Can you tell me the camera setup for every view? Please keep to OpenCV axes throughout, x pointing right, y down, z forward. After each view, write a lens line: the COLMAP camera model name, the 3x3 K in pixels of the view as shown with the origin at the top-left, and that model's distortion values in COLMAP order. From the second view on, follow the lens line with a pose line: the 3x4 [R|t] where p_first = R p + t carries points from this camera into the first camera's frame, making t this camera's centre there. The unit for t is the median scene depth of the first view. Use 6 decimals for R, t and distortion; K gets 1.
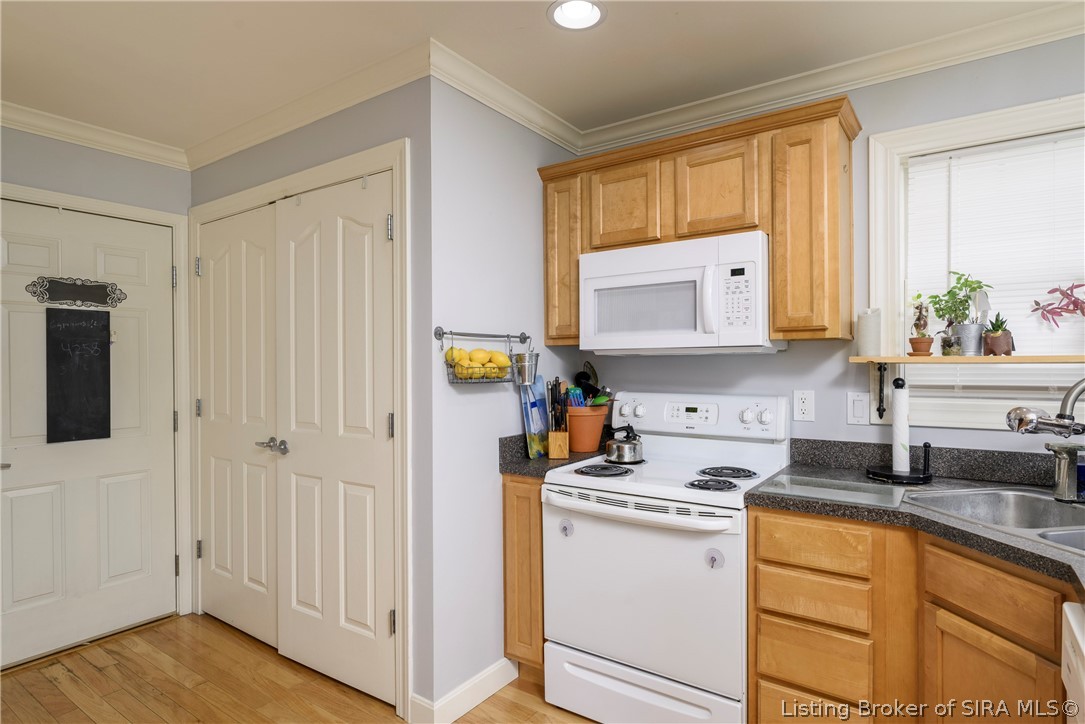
lens RADIAL K [[595.1, 0, 542.5], [0, 595.1, 362.0], [0, 0, 1]] dist [0.004046, -0.000244]
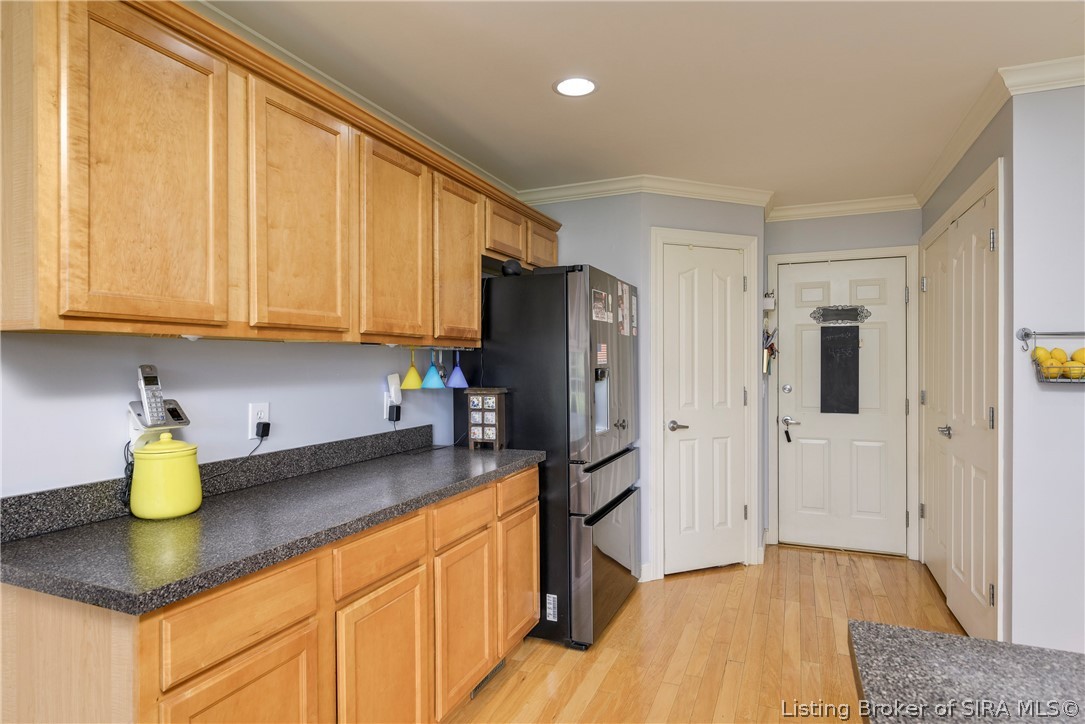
lens RADIAL K [[595.1, 0, 542.5], [0, 595.1, 362.0], [0, 0, 1]] dist [0.004046, -0.000244]
pose [[0.207389, 0.001090, -0.978258, 0.531862], [-0.001152, 0.999999, 0.000870, 0.001922], [0.978258, 0.000946, 0.207390, -0.040370]]
